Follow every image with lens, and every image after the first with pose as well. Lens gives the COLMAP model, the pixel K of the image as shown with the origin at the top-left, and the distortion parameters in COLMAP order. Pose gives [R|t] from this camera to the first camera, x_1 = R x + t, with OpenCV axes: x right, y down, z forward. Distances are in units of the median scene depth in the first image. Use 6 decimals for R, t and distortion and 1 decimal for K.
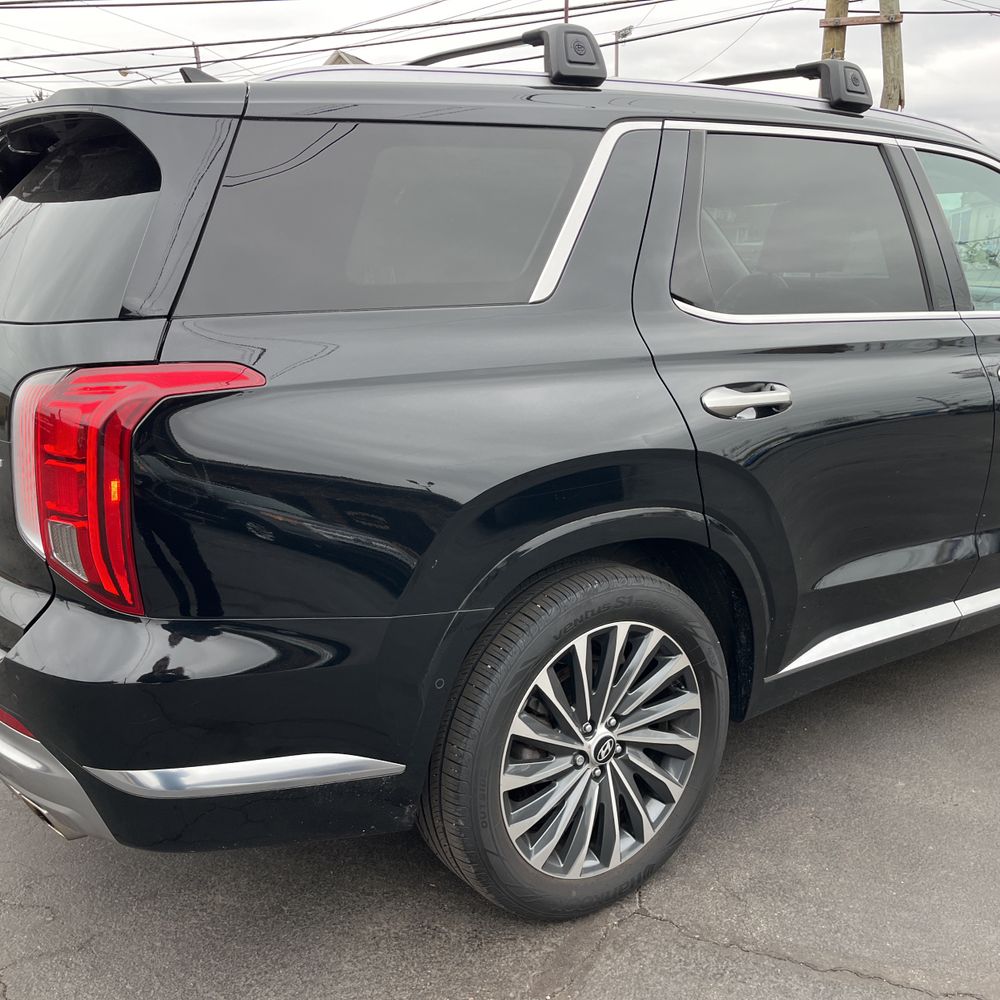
lens RADIAL K [[1023.7, 0, 497.6], [0, 1023.7, 502.9], [0, 0, 1]] dist [0.056156, -0.051577]
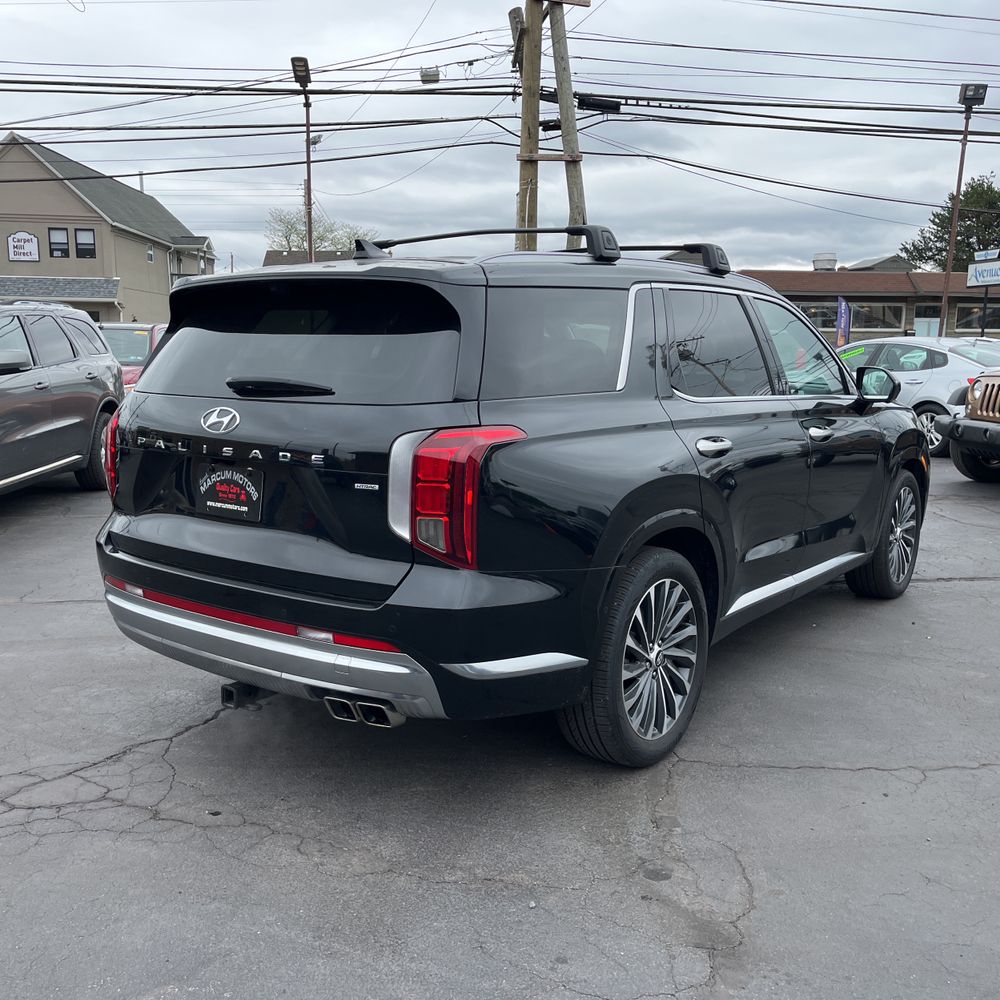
lens RADIAL K [[1023.7, 0, 497.6], [0, 1023.7, 502.9], [0, 0, 1]] dist [0.056156, -0.051577]
pose [[0.949384, -0.037595, 0.311860, -0.640504], [0.063177, 0.995378, -0.072334, 0.093750], [-0.307699, 0.088375, 0.947371, -0.495125]]
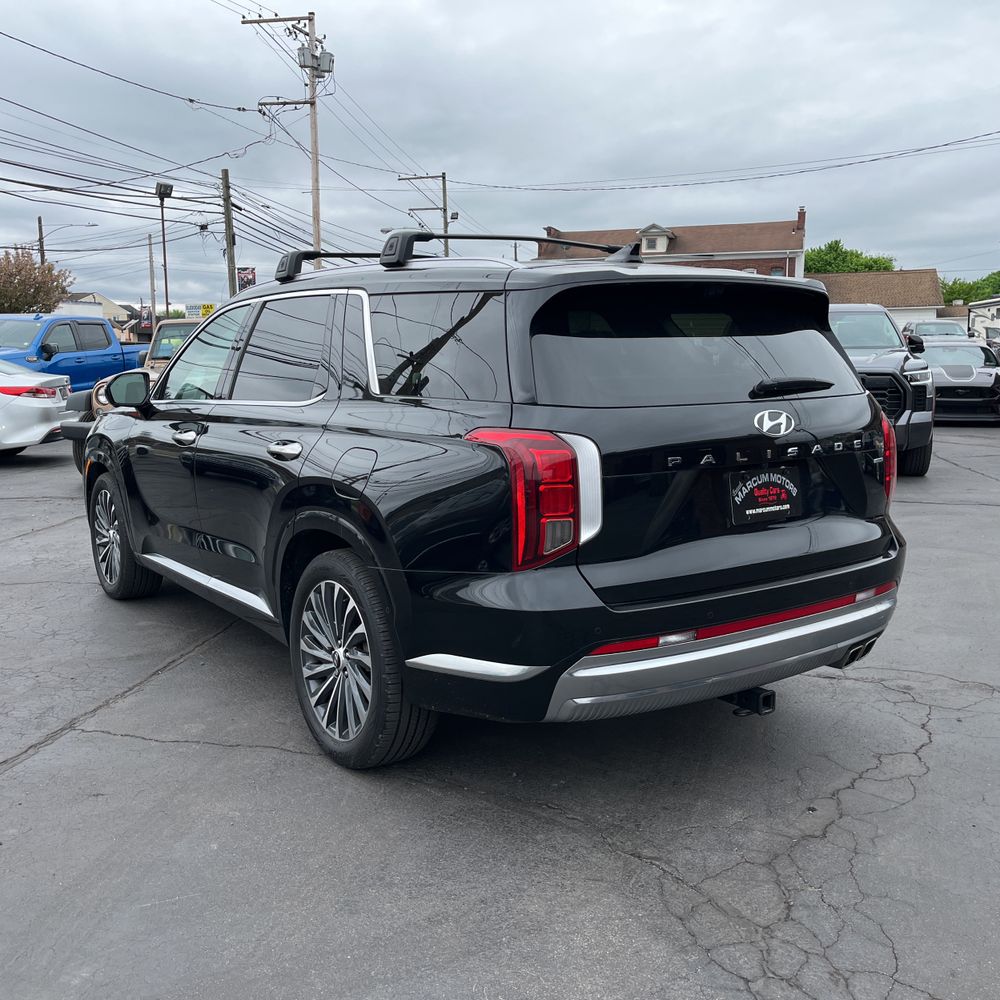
lens RADIAL K [[999.1, 0, 496.7], [0, 999.1, 488.5], [0, 0, 1]] dist [0.058787, -0.068692]
pose [[-0.003401, -0.129750, 0.991541, -1.955042], [0.241954, 0.961978, 0.126712, -0.334483], [-0.970282, 0.240338, 0.028122, 1.346165]]
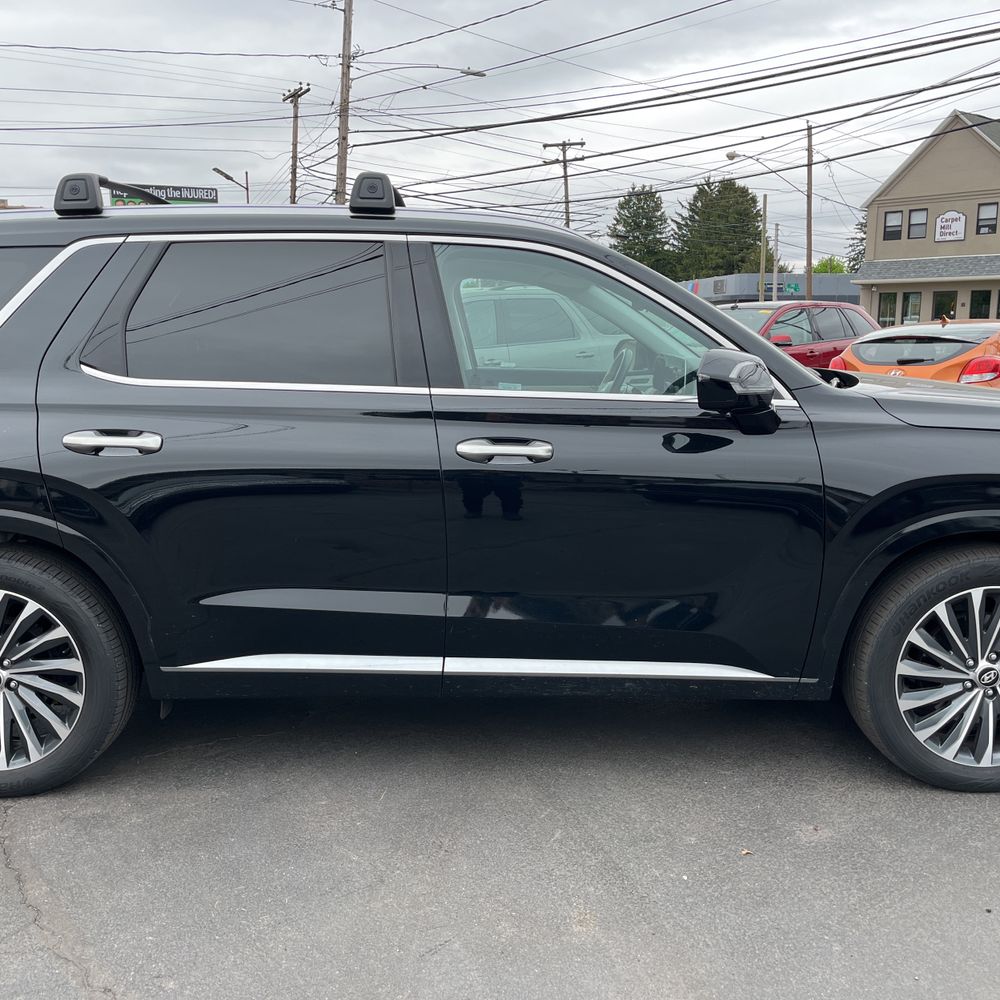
lens RADIAL K [[1023.7, 0, 497.6], [0, 1023.7, 502.9], [0, 0, 1]] dist [0.056156, -0.051577]
pose [[0.812047, 0.103147, -0.574405, 1.447128], [-0.138641, 0.990176, -0.018191, -0.069698], [0.566885, 0.094408, 0.818369, 0.209005]]
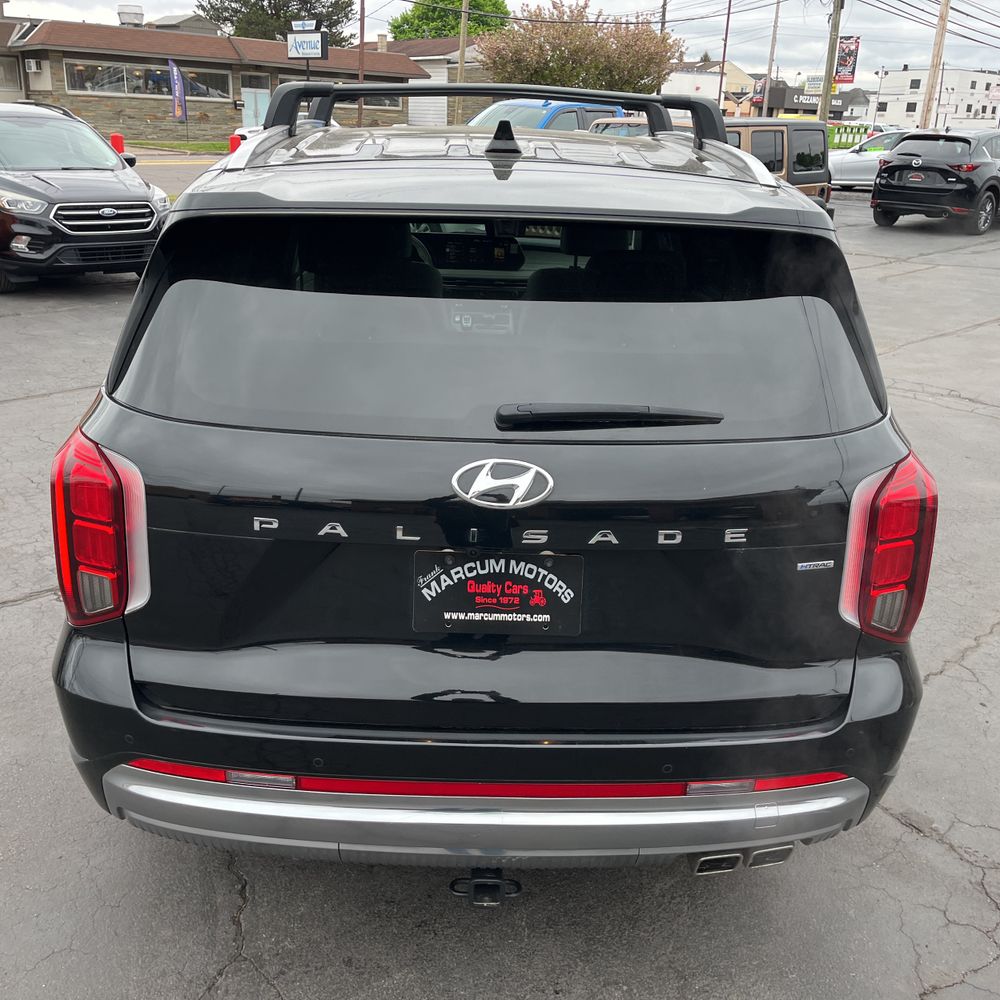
lens RADIAL K [[1004.5, 0, 499.1], [0, 1004.5, 492.3], [0, 0, 1]] dist [0.083234, -0.108589]
pose [[0.554836, -0.265634, 0.788413, -1.193422], [0.159650, 0.964041, 0.212455, -0.315635], [-0.816498, 0.007992, 0.577293, 0.524791]]
